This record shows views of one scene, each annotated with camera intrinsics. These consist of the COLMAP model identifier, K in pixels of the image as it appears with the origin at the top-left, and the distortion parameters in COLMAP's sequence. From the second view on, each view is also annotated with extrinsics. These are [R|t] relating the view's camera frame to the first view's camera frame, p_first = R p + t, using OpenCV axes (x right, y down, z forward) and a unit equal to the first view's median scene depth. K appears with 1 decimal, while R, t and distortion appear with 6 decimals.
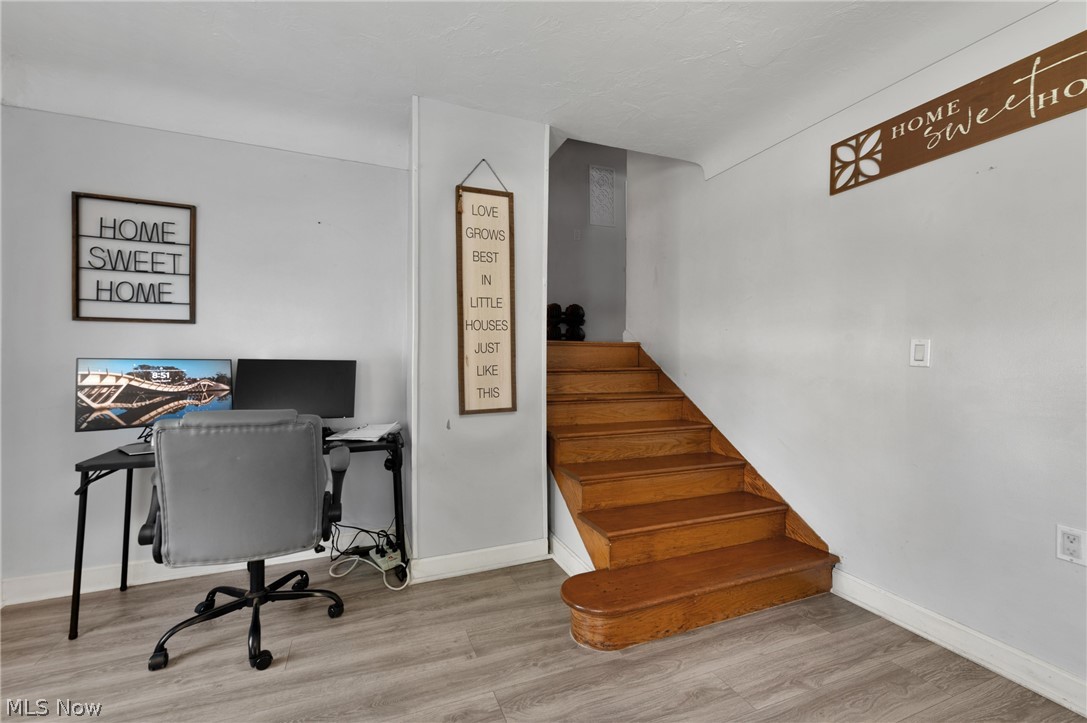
lens RADIAL K [[478.7, 0, 546.0], [0, 478.7, 356.2], [0, 0, 1]] dist [0.035226, -0.002809]
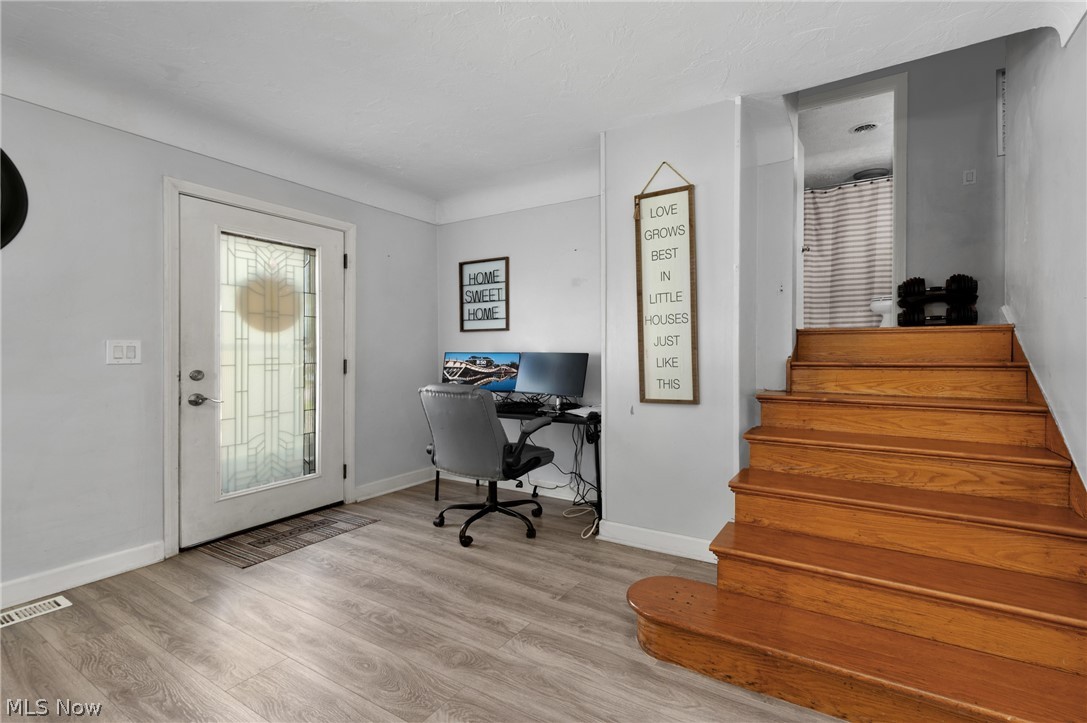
lens RADIAL K [[443.7, 0, 549.1], [0, 443.7, 345.8], [0, 0, 1]] dist [0.023145, -0.000633]
pose [[0.625071, -0.016037, -0.780403, 0.504772], [0.010328, 0.999871, -0.012275, 0.002878], [0.780500, -0.000387, 0.625156, 0.205770]]
